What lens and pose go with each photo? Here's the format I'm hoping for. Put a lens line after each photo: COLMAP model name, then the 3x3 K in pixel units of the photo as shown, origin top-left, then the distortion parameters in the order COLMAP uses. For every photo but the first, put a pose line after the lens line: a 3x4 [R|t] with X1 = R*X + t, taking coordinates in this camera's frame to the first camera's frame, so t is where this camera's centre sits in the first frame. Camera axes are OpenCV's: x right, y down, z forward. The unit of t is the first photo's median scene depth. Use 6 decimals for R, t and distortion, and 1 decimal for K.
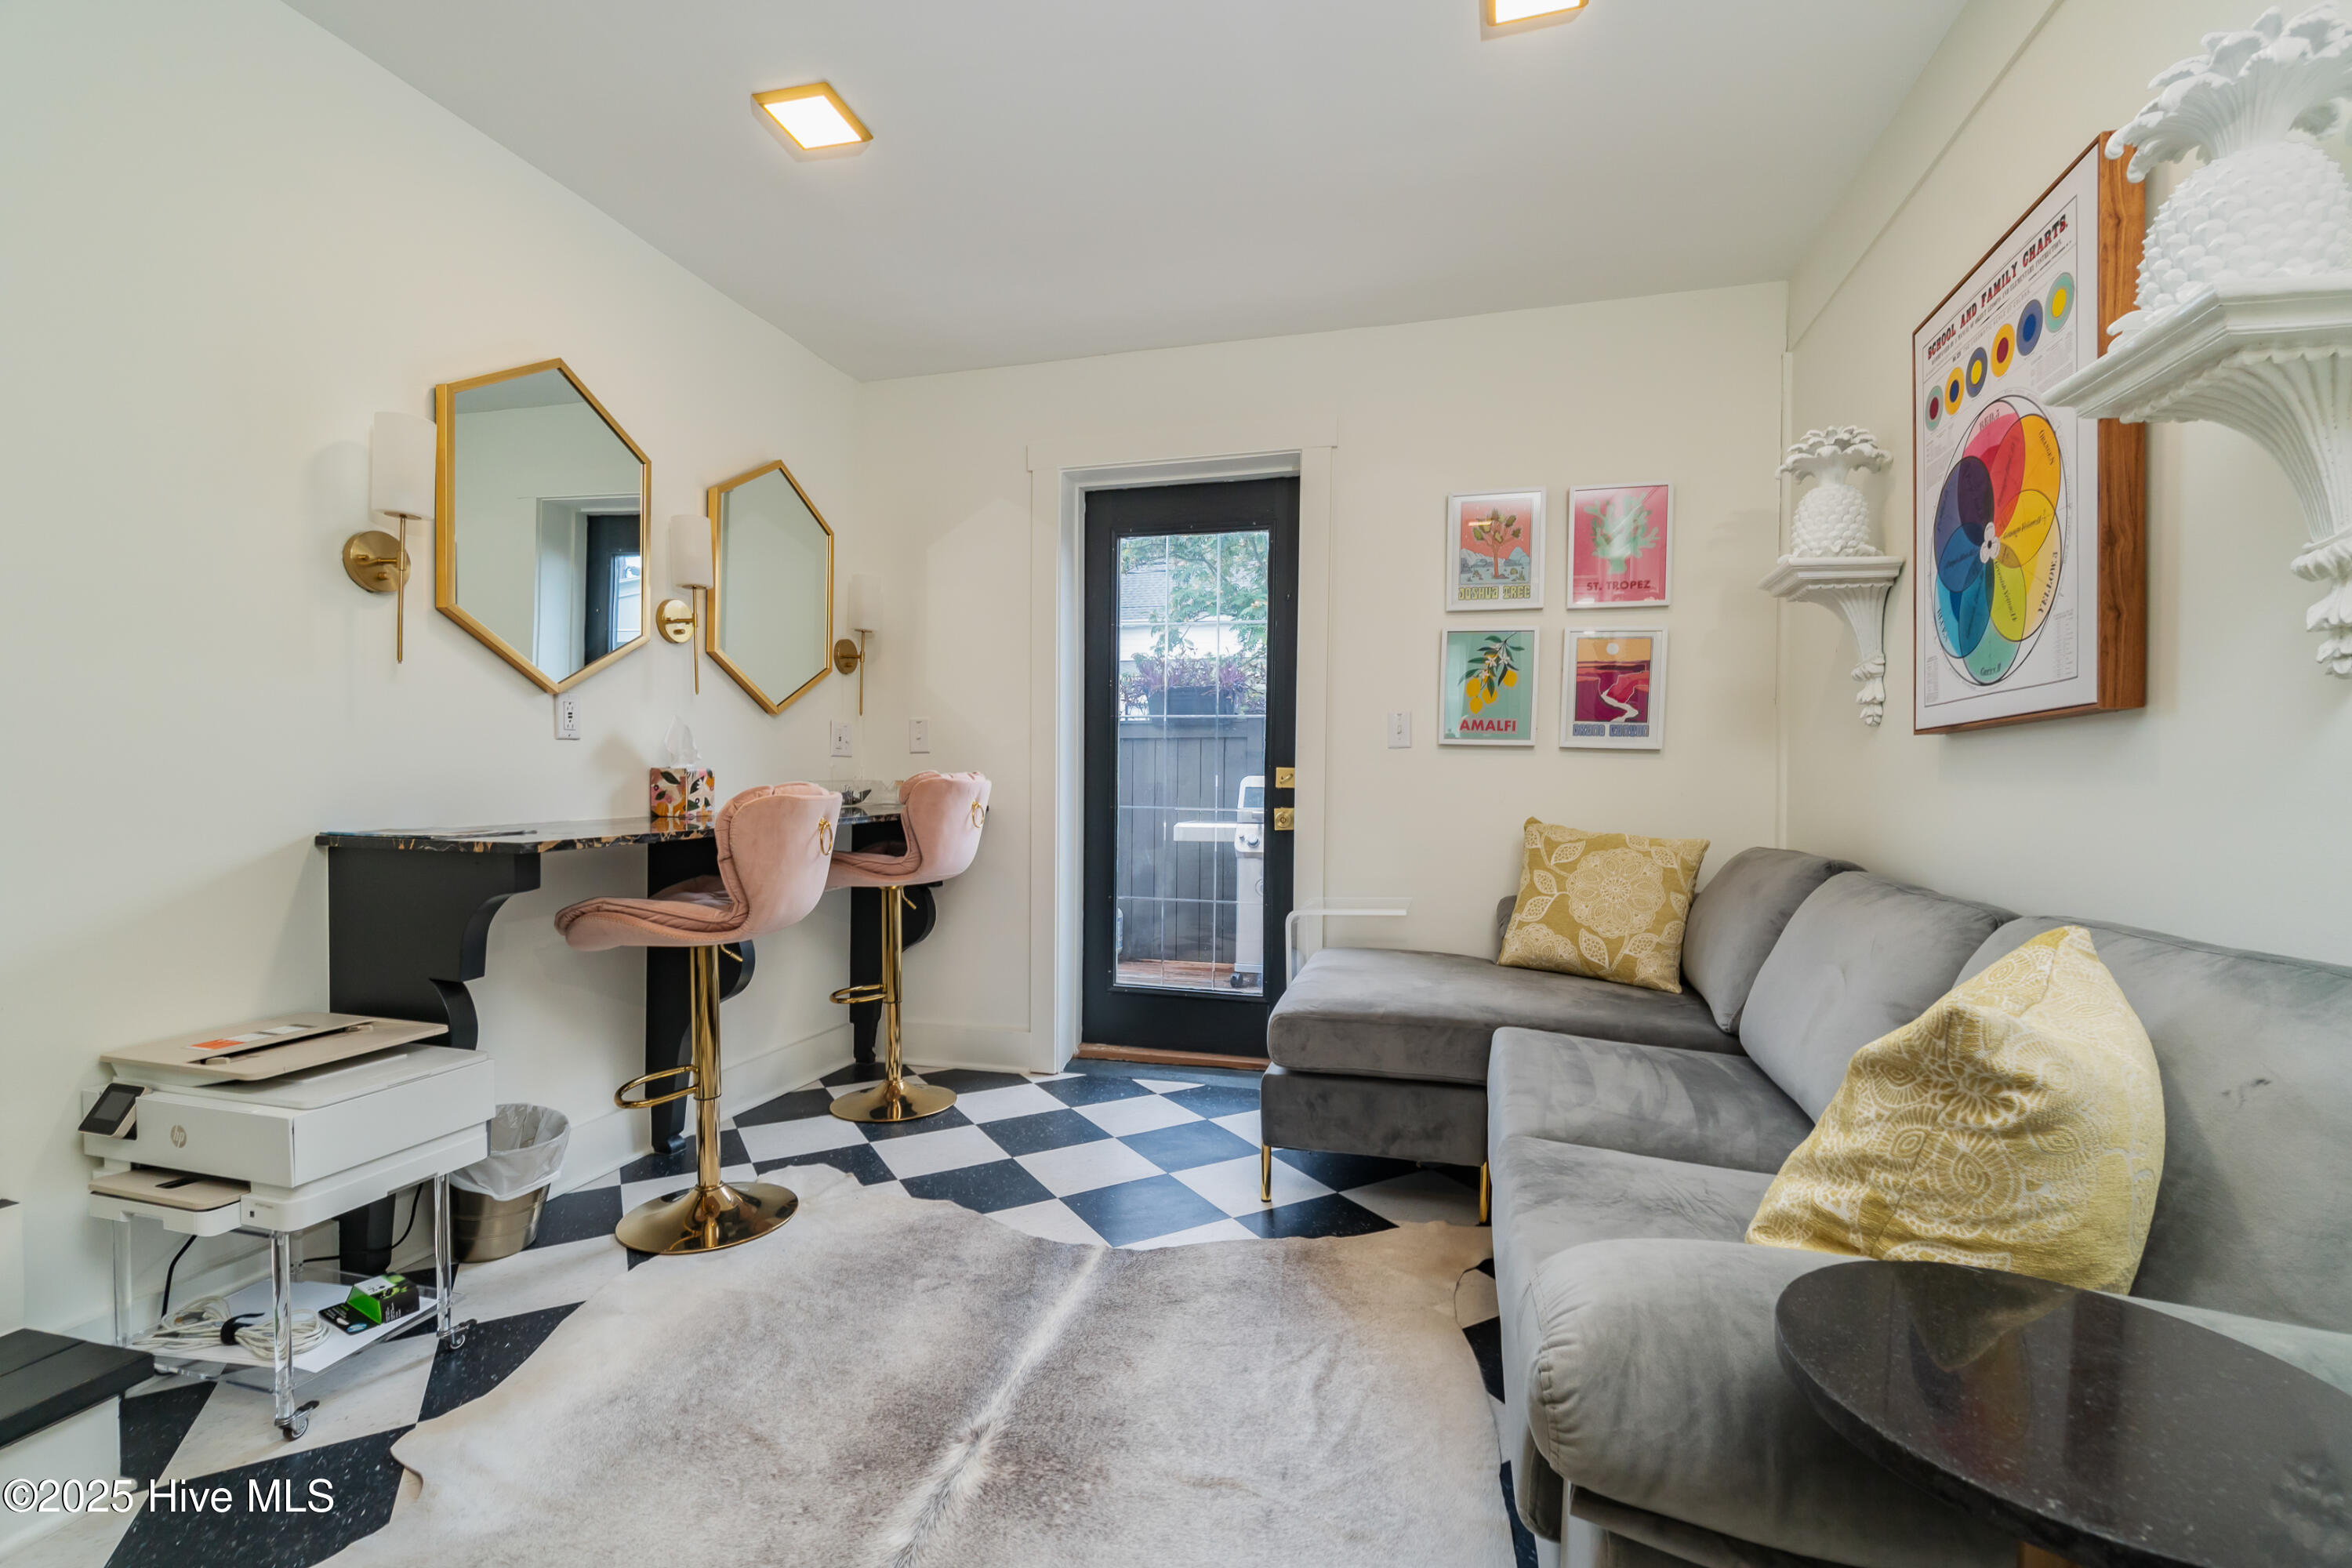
lens RADIAL K [[1017.0, 0, 1182.0], [0, 1017.0, 792.1], [0, 0, 1]] dist [-0.007521, 0.002656]
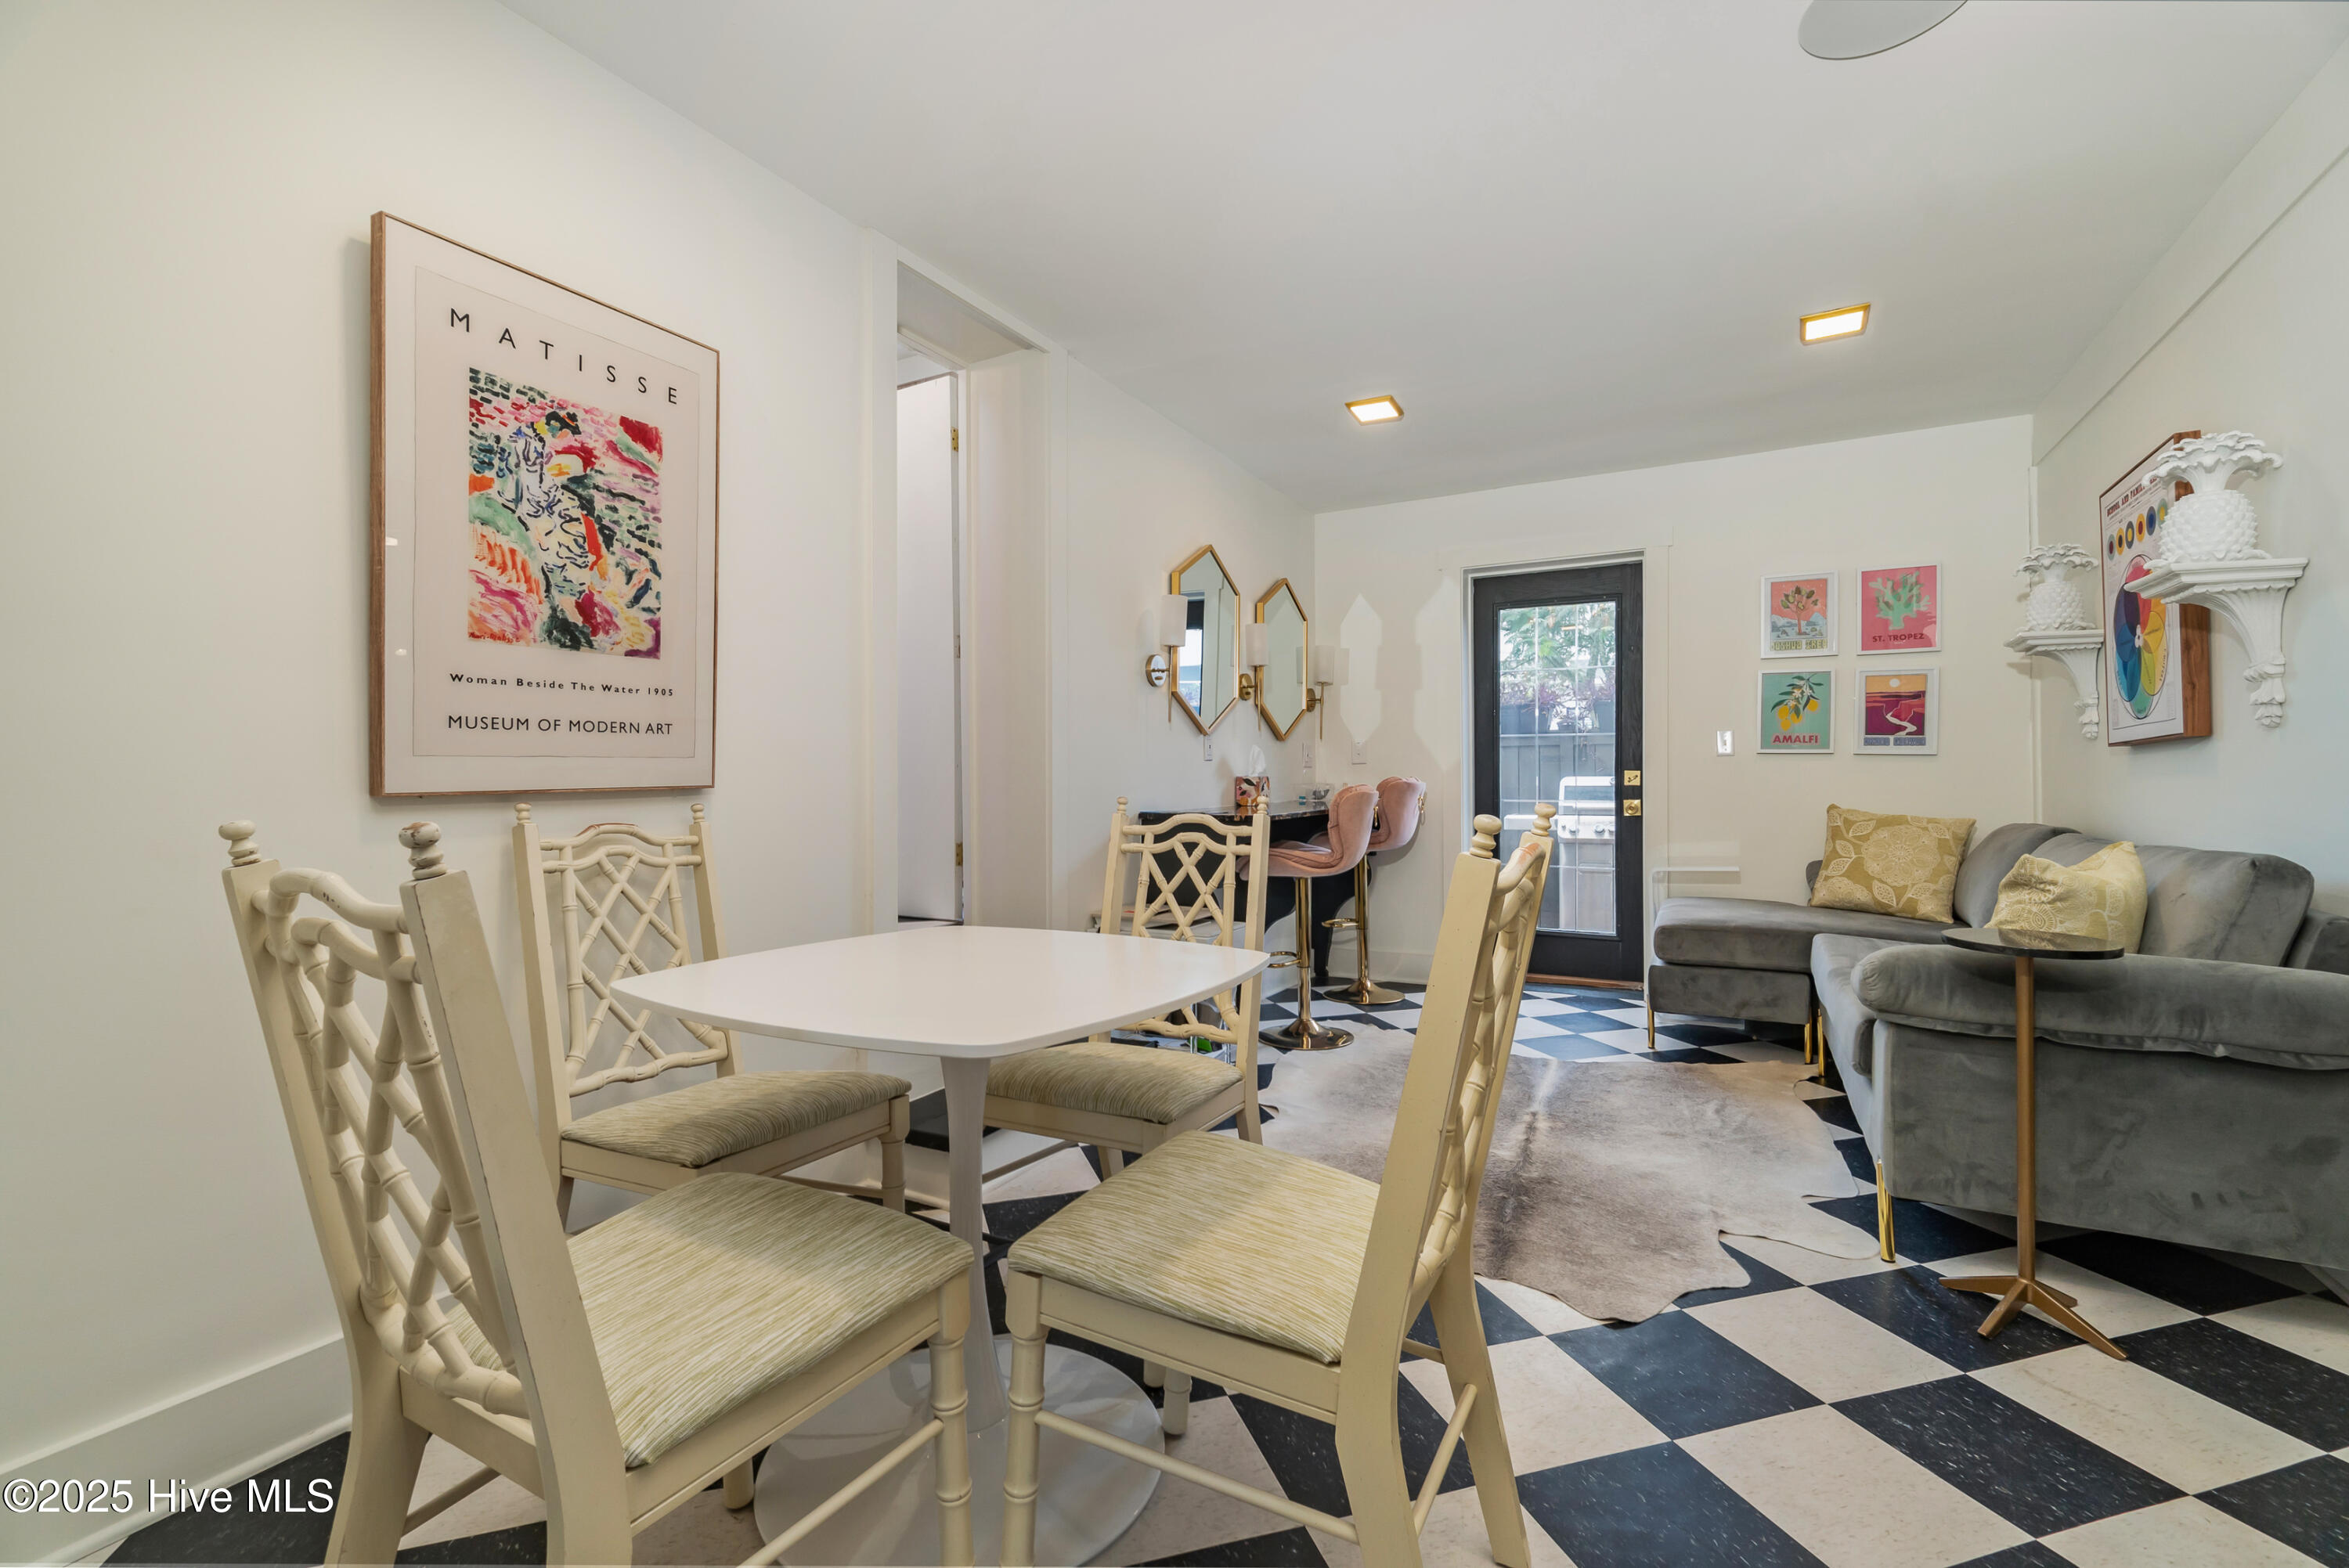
lens RADIAL K [[1015.6, 0, 1169.8], [0, 1015.6, 769.8], [0, 0, 1]] dist [-0.007521, 0.002656]
pose [[0.973683, -0.012601, -0.227558, -0.244457], [0.007037, 0.999657, -0.025246, 0.006477], [0.227798, 0.022980, 0.973437, -0.613014]]
